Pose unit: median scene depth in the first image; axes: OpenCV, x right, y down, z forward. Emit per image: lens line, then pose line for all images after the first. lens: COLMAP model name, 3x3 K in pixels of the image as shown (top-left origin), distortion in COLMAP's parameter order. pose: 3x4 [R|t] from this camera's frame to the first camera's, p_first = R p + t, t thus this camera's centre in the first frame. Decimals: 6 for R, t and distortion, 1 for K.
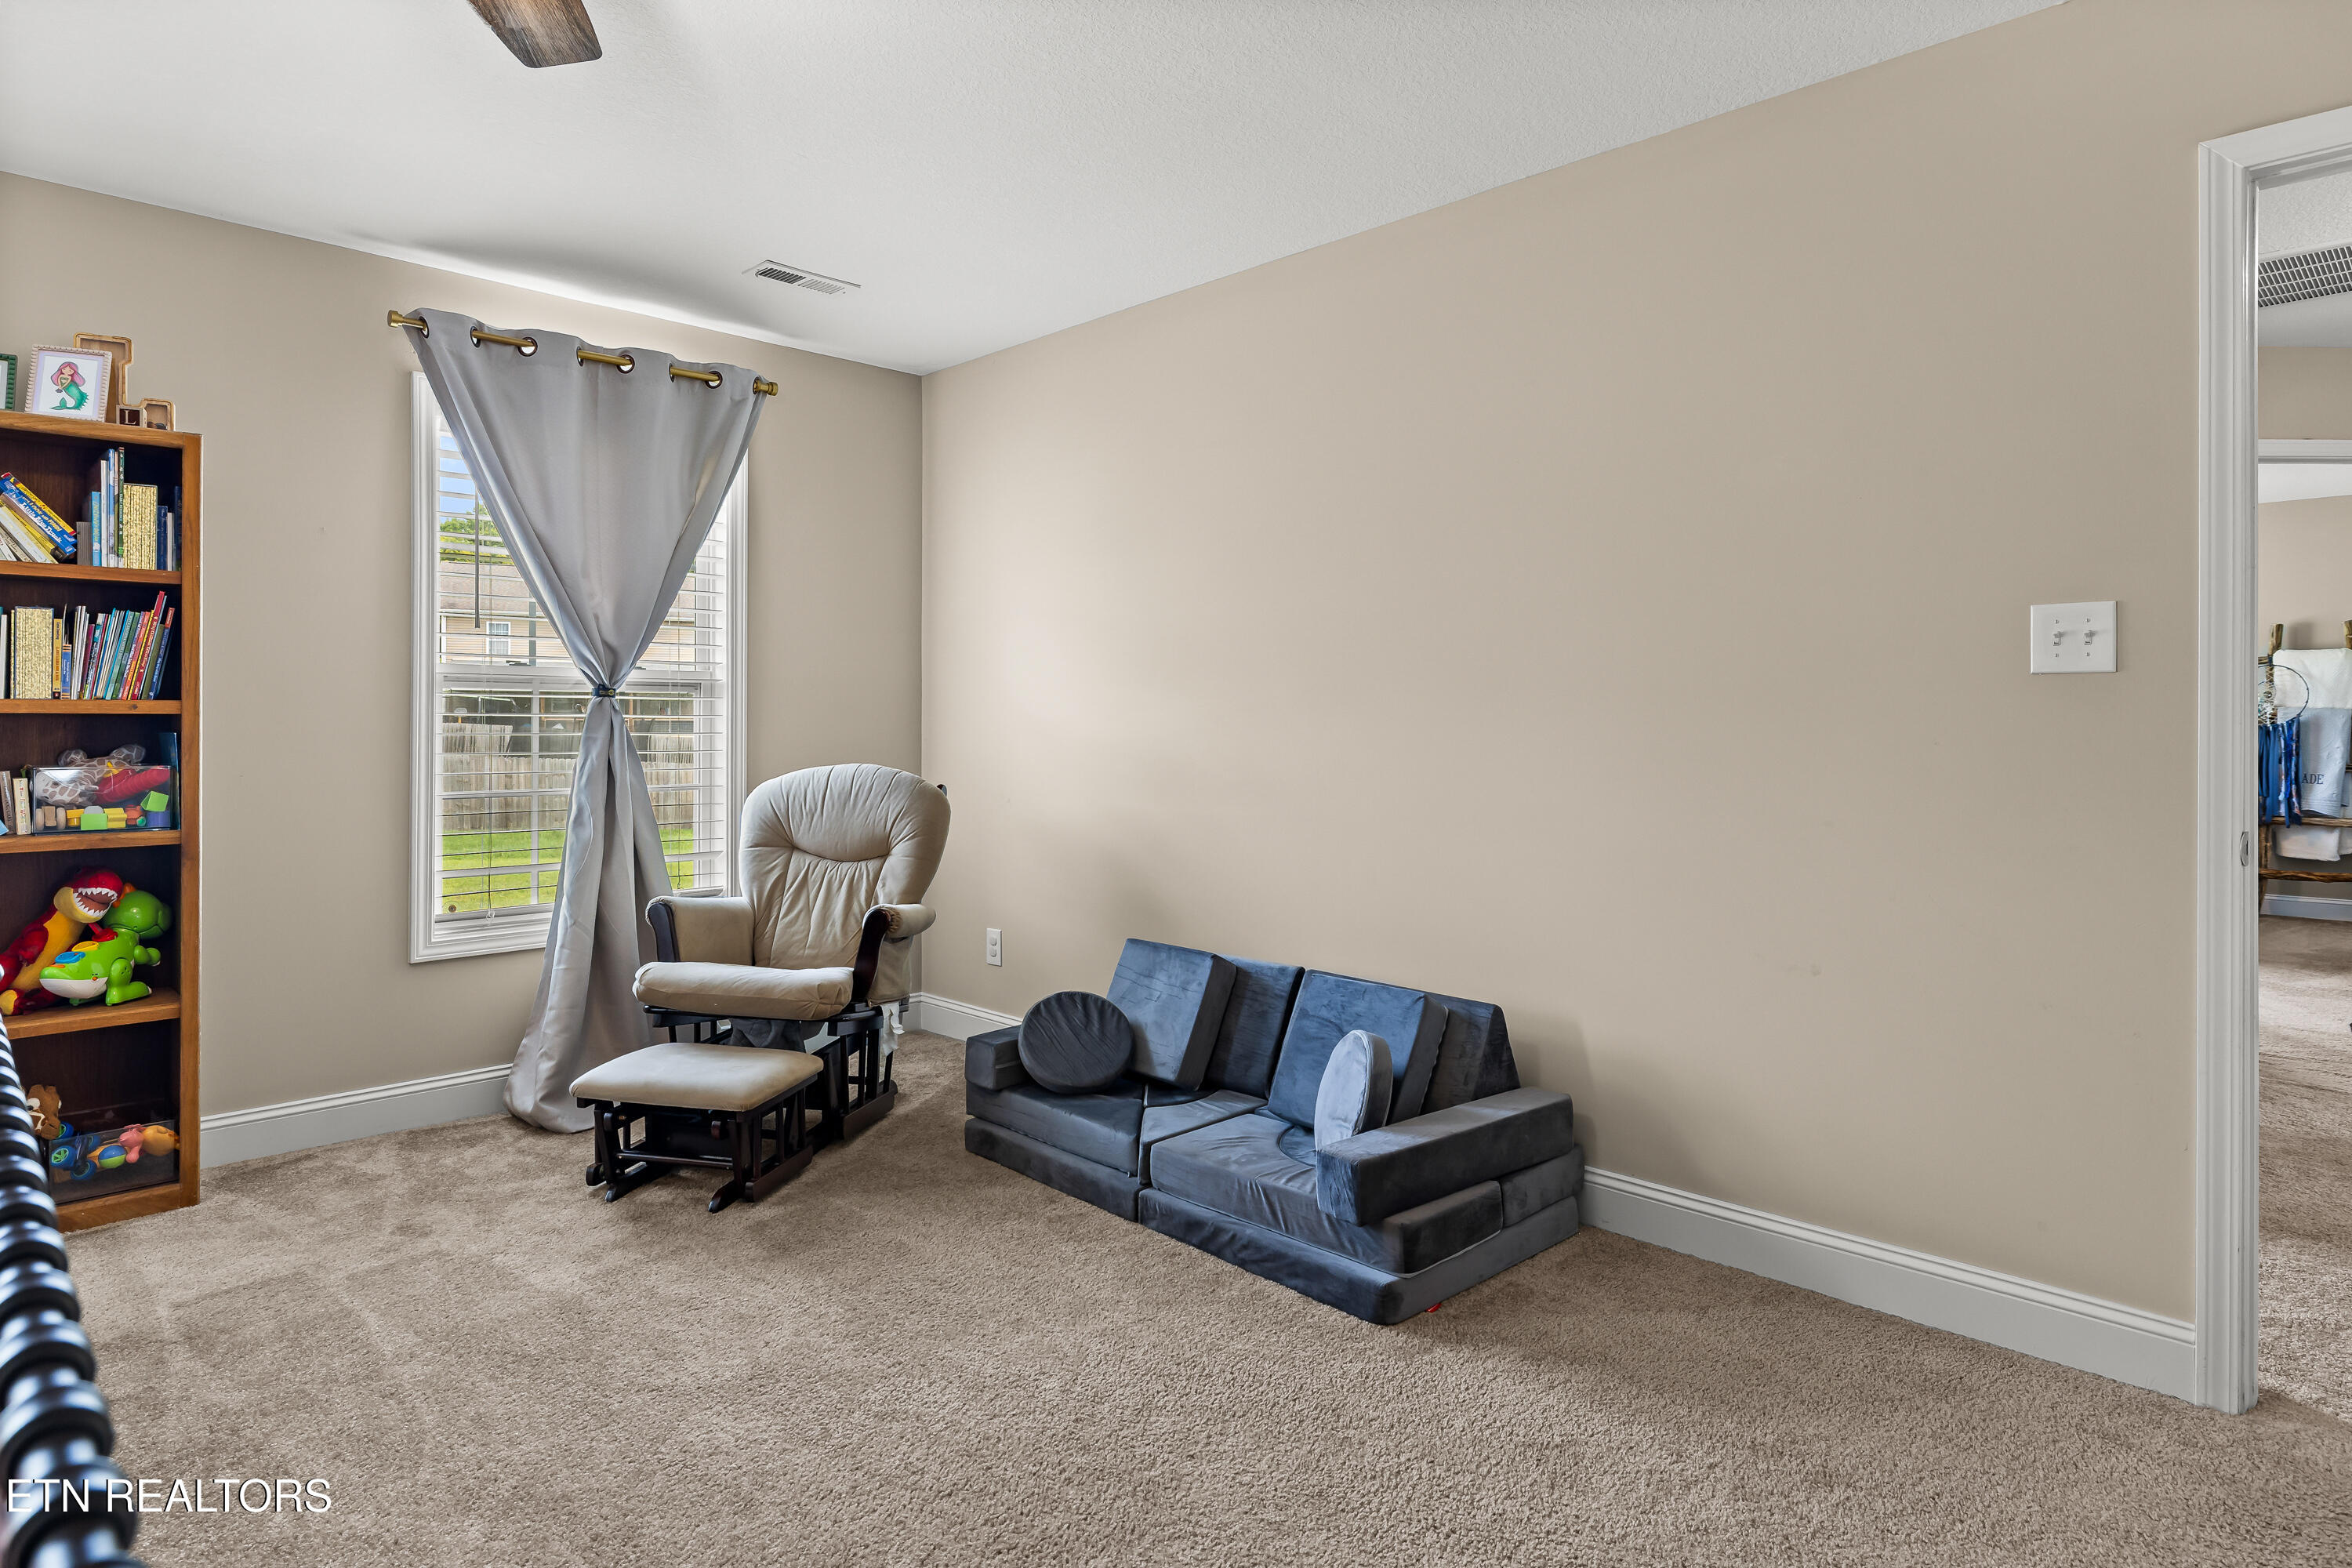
lens RADIAL K [[1276.2, 0, 1139.0], [0, 1276.2, 725.8], [0, 0, 1]] dist [-0.026797, -0.000987]
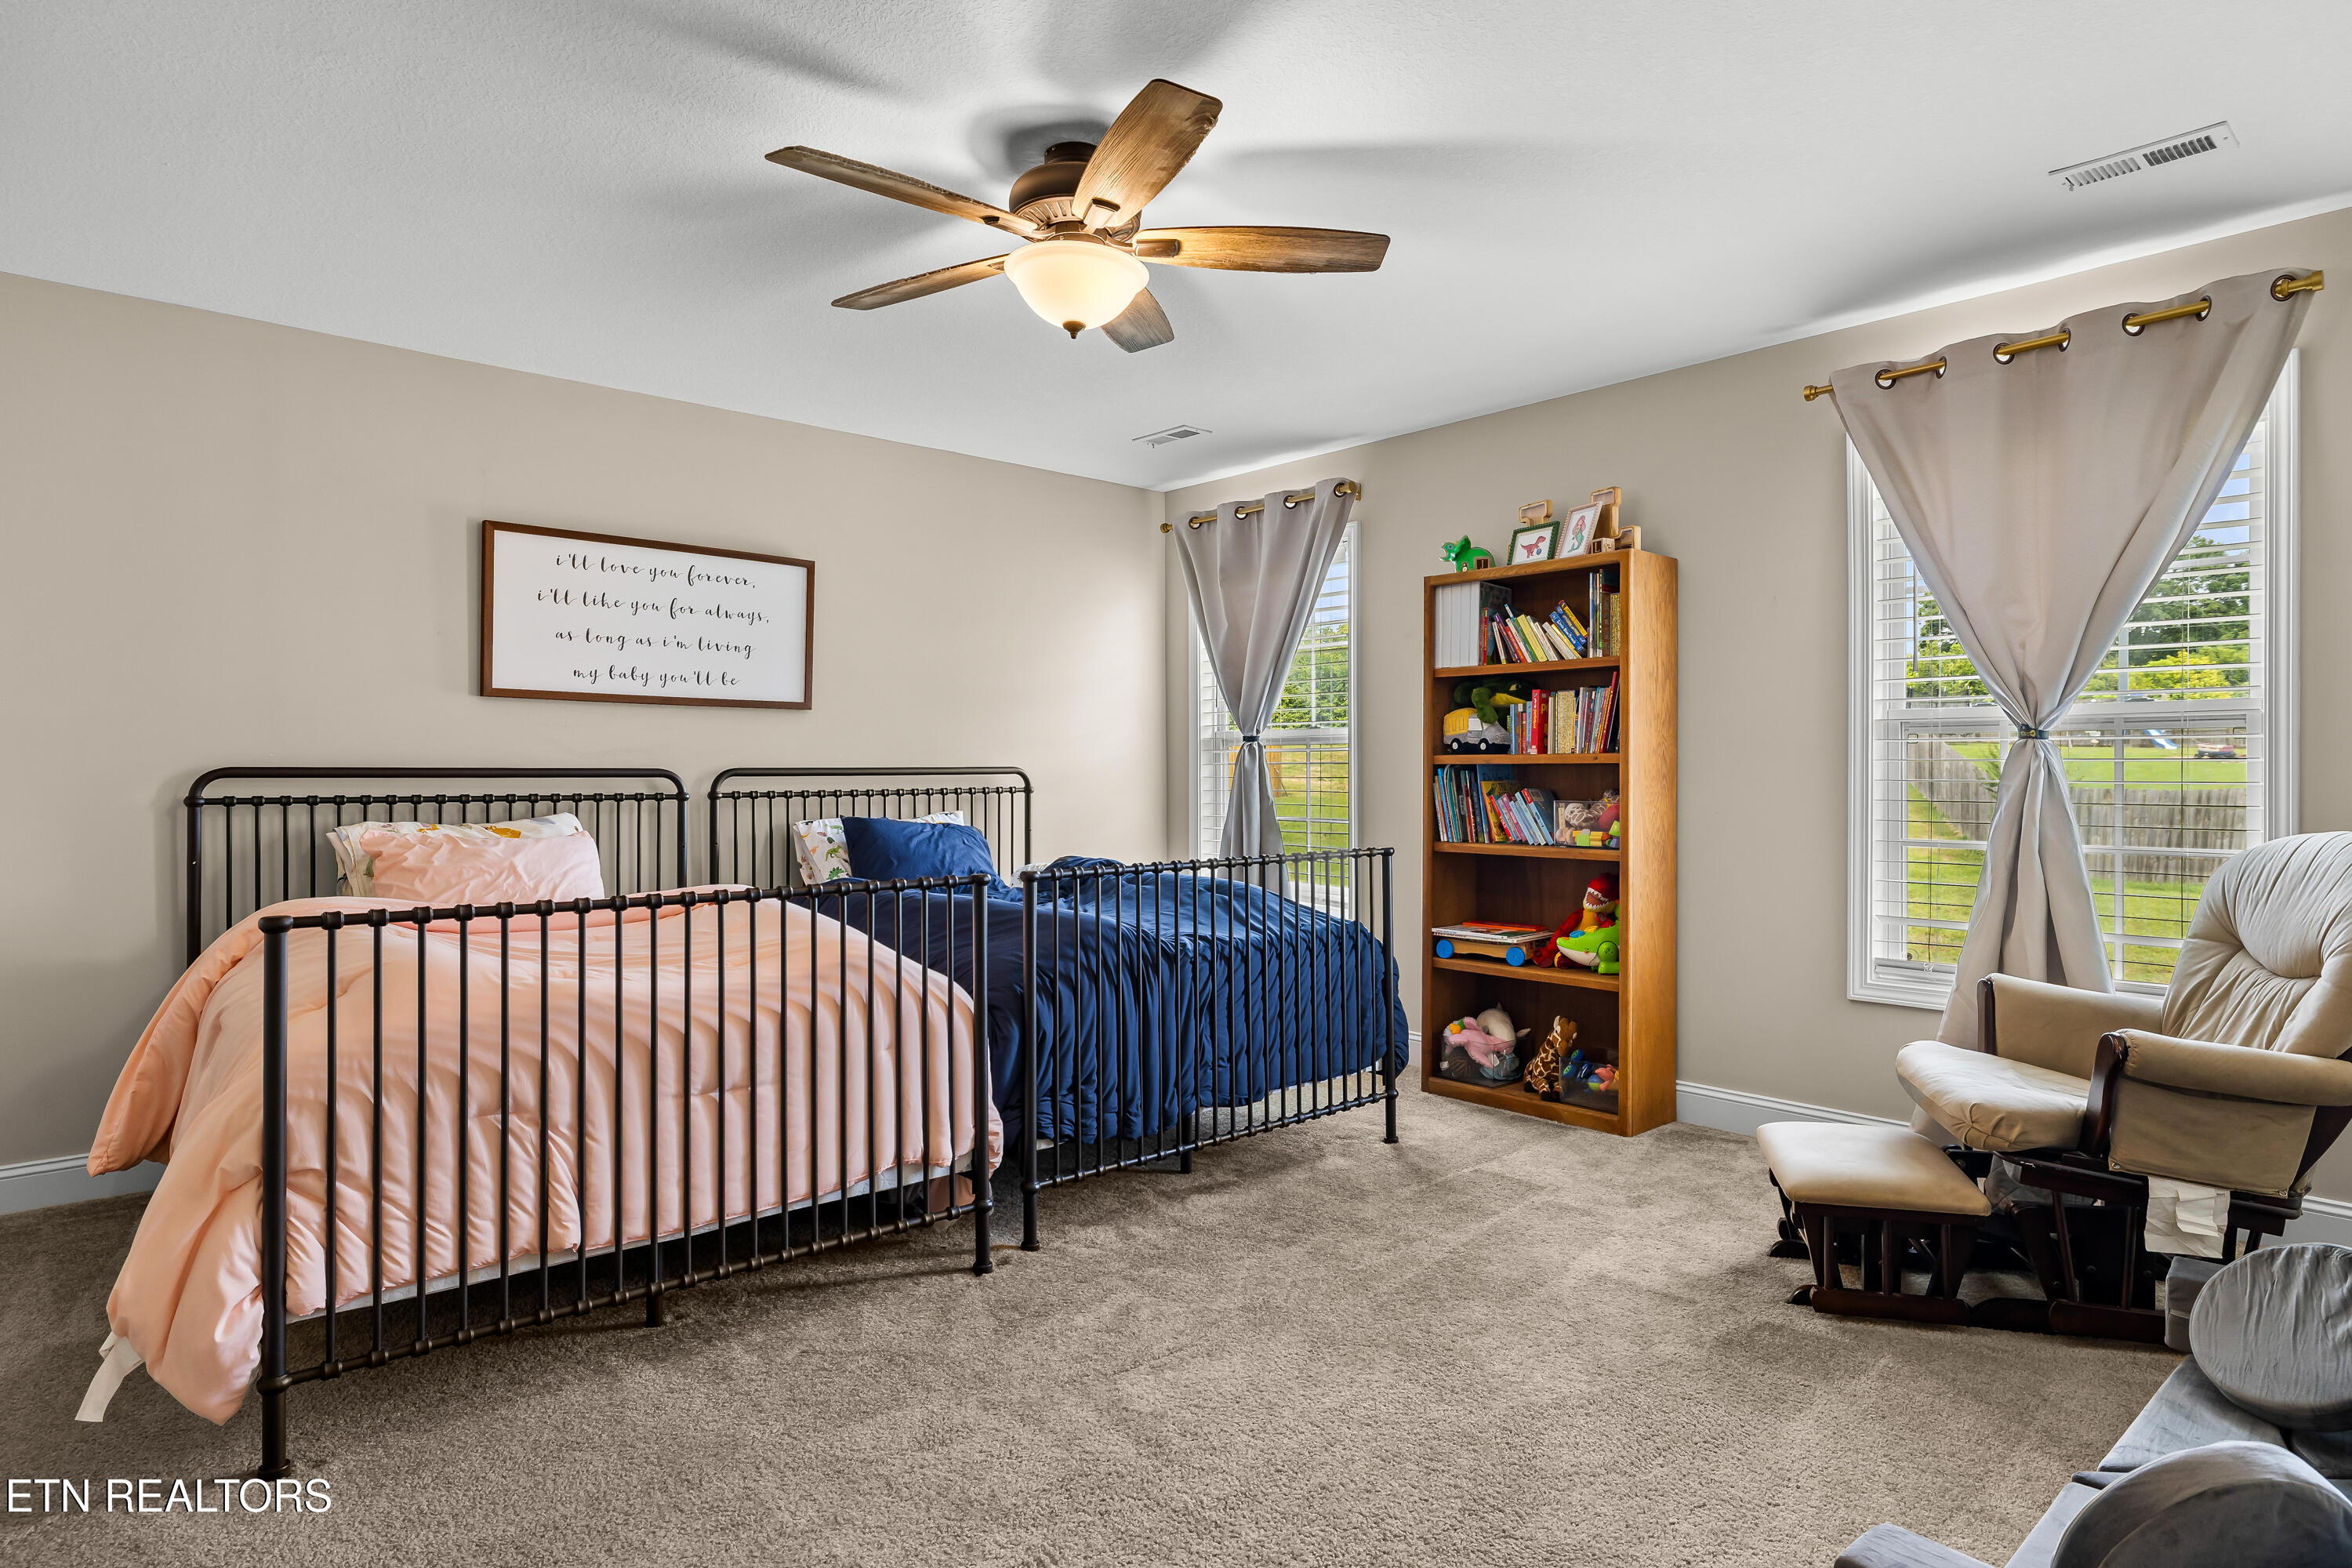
lens RADIAL K [[1276.2, 0, 1175.8], [0, 1276.2, 779.4], [0, 0, 1]] dist [-0.026797, -0.000987]
pose [[-0.053276, 0.009516, -0.998534, 0.603342], [0.002150, 0.999953, 0.009415, -0.005881], [0.998578, -0.001645, -0.053294, 0.606677]]
